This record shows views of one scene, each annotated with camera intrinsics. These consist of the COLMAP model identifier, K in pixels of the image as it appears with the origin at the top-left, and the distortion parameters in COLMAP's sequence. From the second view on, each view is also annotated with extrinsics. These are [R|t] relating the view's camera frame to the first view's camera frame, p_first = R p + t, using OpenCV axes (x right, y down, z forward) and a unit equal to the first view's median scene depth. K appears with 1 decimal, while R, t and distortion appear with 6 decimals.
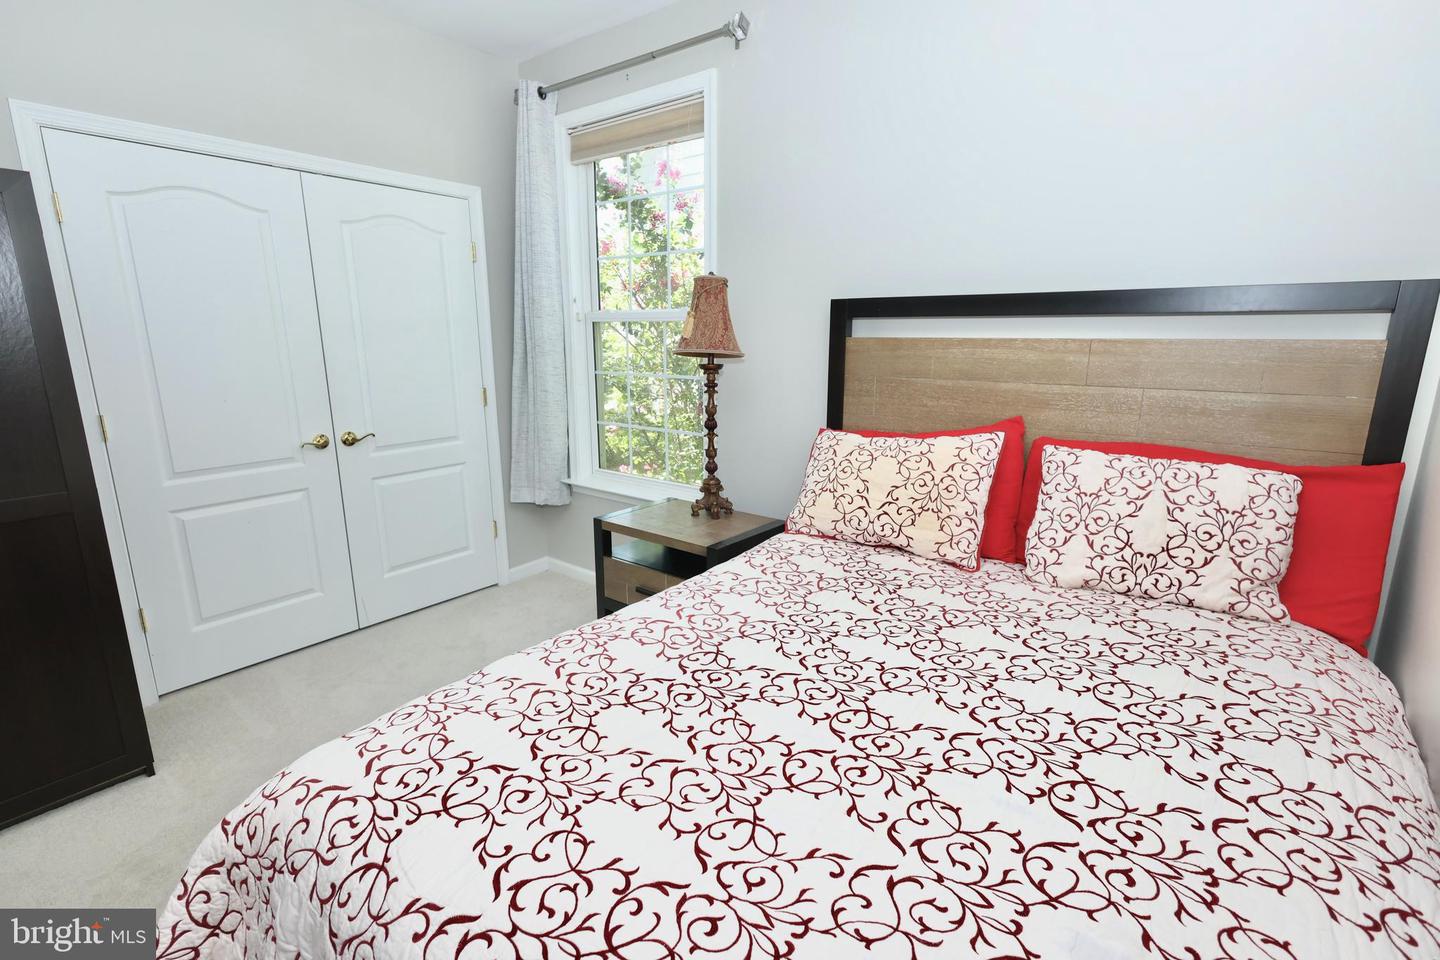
lens RADIAL K [[661.0, 0, 720.6], [0, 661.0, 484.2], [0, 0, 1]] dist [-0.002074, 0.000386]
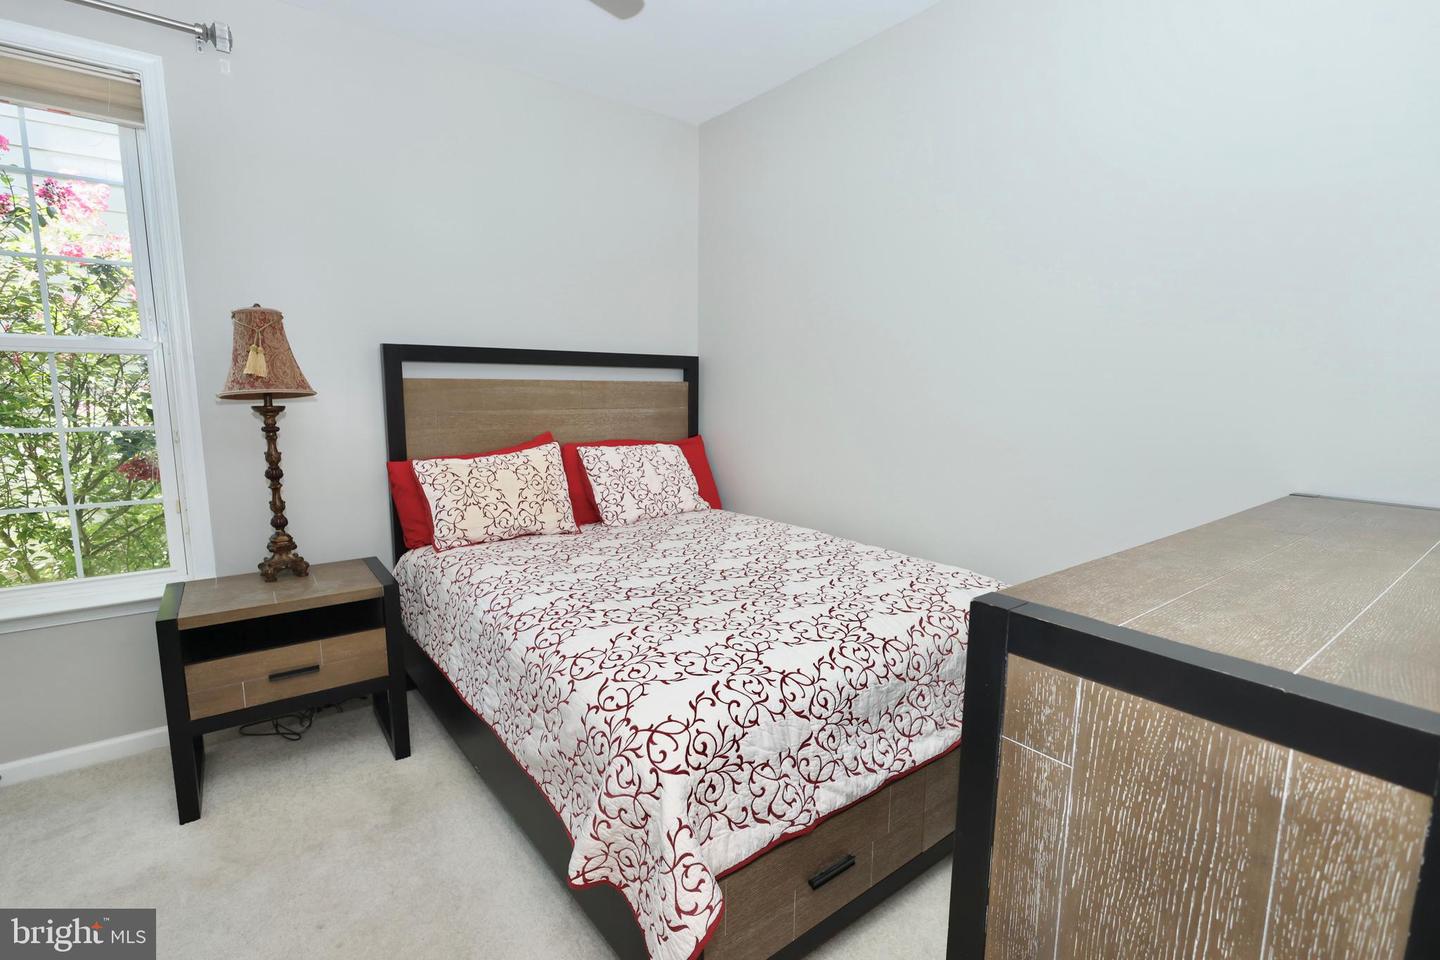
lens RADIAL K [[661.0, 0, 720.6], [0, 661.0, 484.2], [0, 0, 1]] dist [-0.002074, 0.000386]
pose [[0.257015, -0.141715, 0.955960, -0.873900], [0.206442, 0.974408, 0.088947, -0.040190], [-0.944100, 0.174490, 0.279694, 0.240086]]
